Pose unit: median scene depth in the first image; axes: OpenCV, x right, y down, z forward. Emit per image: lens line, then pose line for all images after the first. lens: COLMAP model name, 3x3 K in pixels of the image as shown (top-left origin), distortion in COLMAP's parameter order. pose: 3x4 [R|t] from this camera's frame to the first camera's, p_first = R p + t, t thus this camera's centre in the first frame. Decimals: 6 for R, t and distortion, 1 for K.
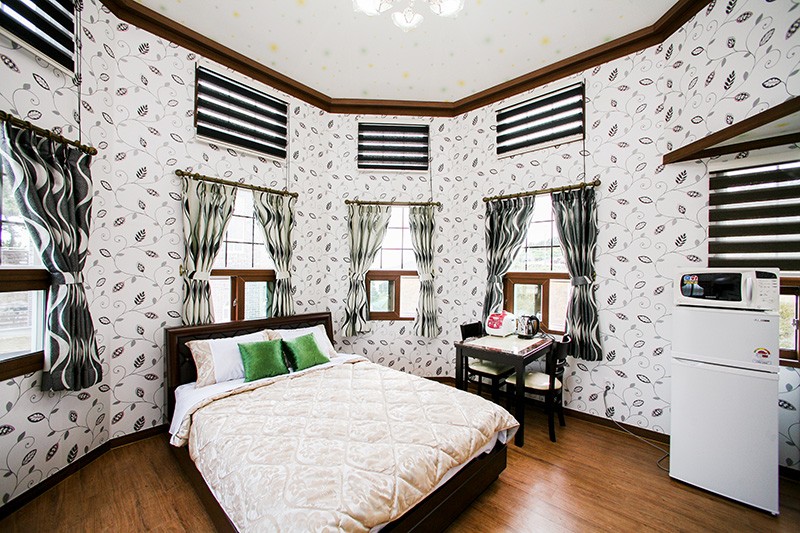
lens RADIAL K [[318.3, 0, 392.4], [0, 318.3, 263.2], [0, 0, 1]] dist [-0.026366, 0.006947]
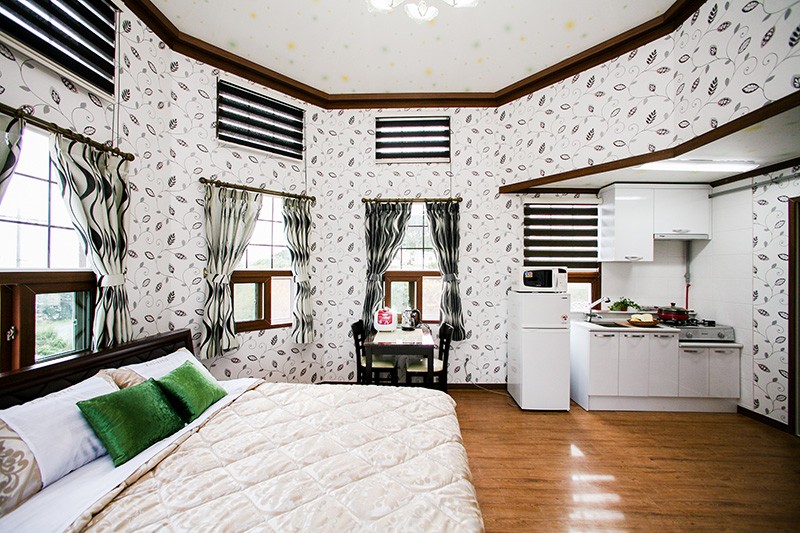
lens RADIAL K [[318.3, 0, 399.0], [0, 318.3, 264.3], [0, 0, 1]] dist [-0.026366, 0.006947]
pose [[0.761573, 0.001624, 0.648077, -0.328184], [-0.005946, 0.999972, 0.004481, 0.000366], [-0.648052, -0.007266, 0.761561, 0.163225]]
